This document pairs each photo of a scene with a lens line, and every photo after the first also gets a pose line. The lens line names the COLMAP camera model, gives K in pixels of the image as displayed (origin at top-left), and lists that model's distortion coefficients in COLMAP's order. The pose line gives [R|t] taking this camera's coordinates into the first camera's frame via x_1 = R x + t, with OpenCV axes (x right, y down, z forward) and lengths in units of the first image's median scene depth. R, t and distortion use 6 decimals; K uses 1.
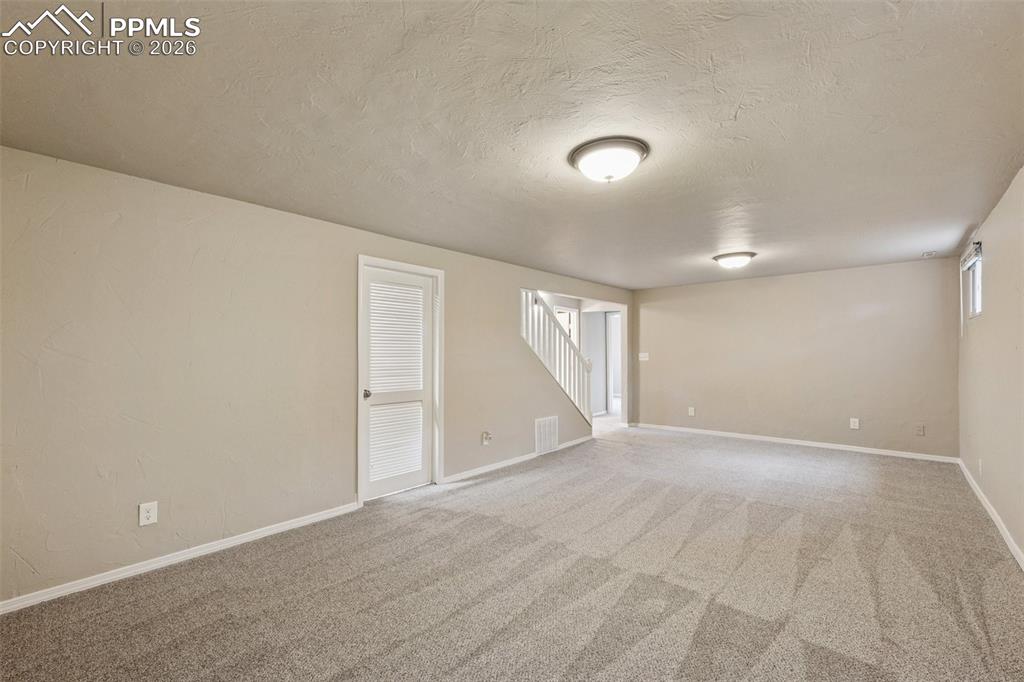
lens RADIAL K [[428.7, 0, 535.7], [0, 428.7, 350.2], [0, 0, 1]] dist [-0.000701, 0.000009]
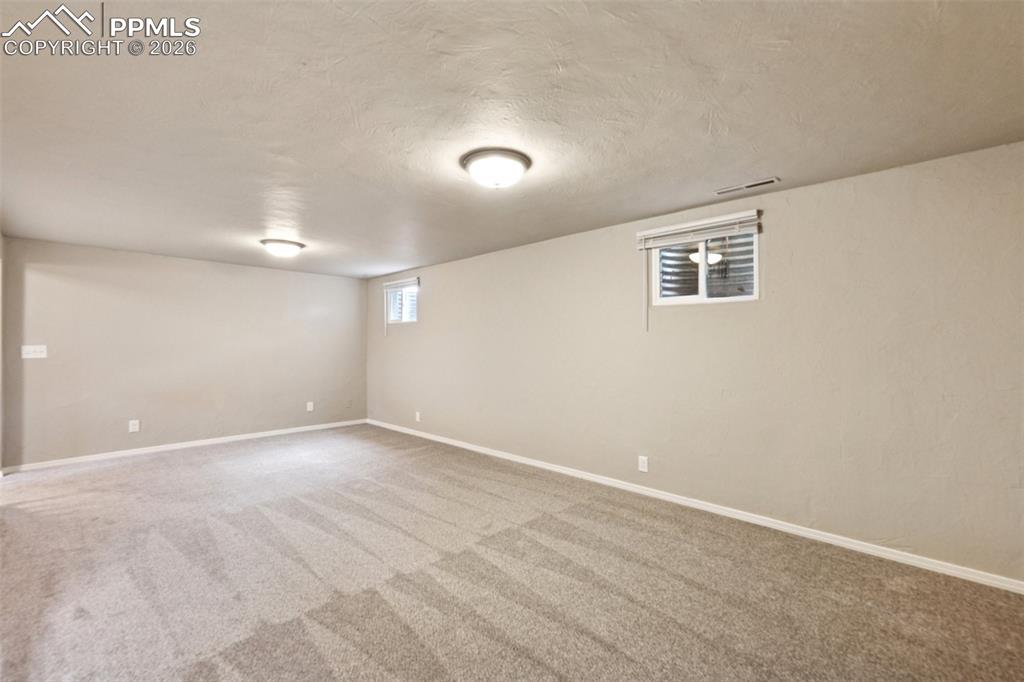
lens RADIAL K [[428.7, 0, 512.5], [0, 428.7, 343.5], [0, 0, 1]] dist [-0.000701, 0.000009]
pose [[0.069894, 0.007481, 0.997526, -0.542667], [-0.007629, 0.999947, -0.006964, 0.005087], [-0.997525, -0.007123, 0.069947, 0.520583]]
